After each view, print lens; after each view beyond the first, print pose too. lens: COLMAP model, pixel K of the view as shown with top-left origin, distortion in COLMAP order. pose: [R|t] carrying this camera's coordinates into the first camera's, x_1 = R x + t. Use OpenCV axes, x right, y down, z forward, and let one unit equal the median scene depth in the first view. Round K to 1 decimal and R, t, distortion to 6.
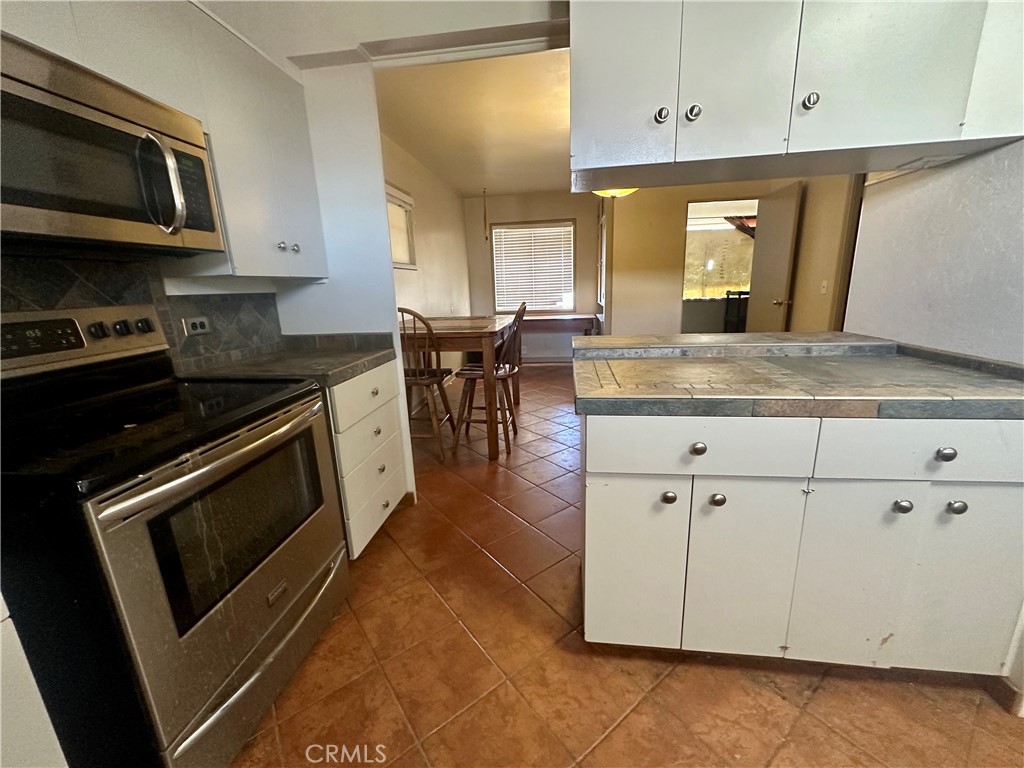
lens RADIAL K [[411.9, 0, 511.2], [0, 411.9, 383.3], [0, 0, 1]] dist [-0.000615, -0.000010]
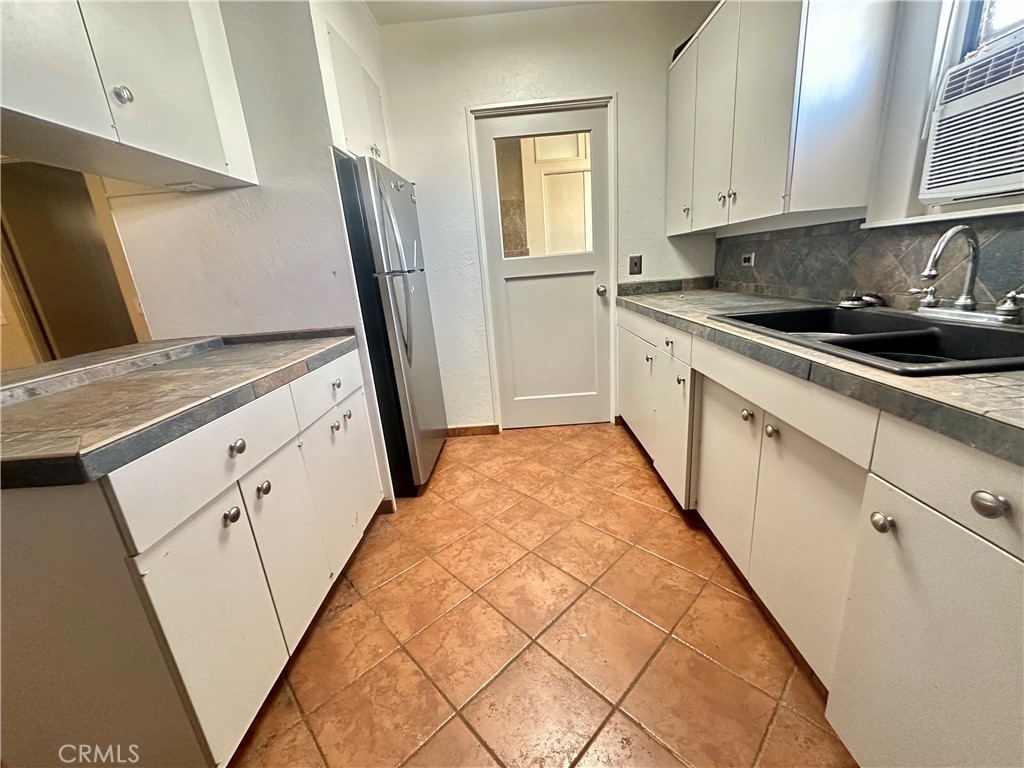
lens RADIAL K [[411.9, 0, 511.2], [0, 411.9, 383.3], [0, 0, 1]] dist [-0.000615, -0.000010]
pose [[-0.112478, -0.228861, 0.966939, -0.442474], [0.310779, 0.916192, 0.253000, -0.017066], [-0.943804, 0.328961, -0.031926, 0.355935]]
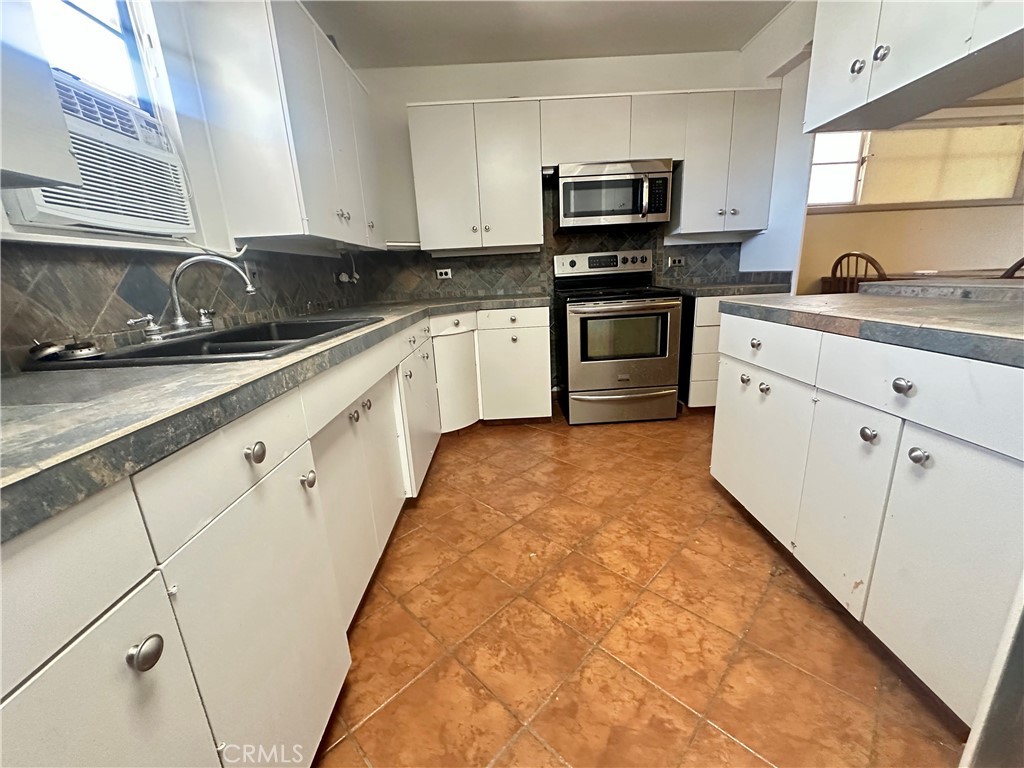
lens RADIAL K [[411.9, 0, 511.2], [0, 411.9, 383.3], [0, 0, 1]] dist [-0.000615, -0.000010]
pose [[0.147259, 0.281651, -0.948150, 1.517890], [-0.189651, 0.948854, 0.252405, 0.082231], [0.970746, 0.142649, 0.193143, -0.040564]]
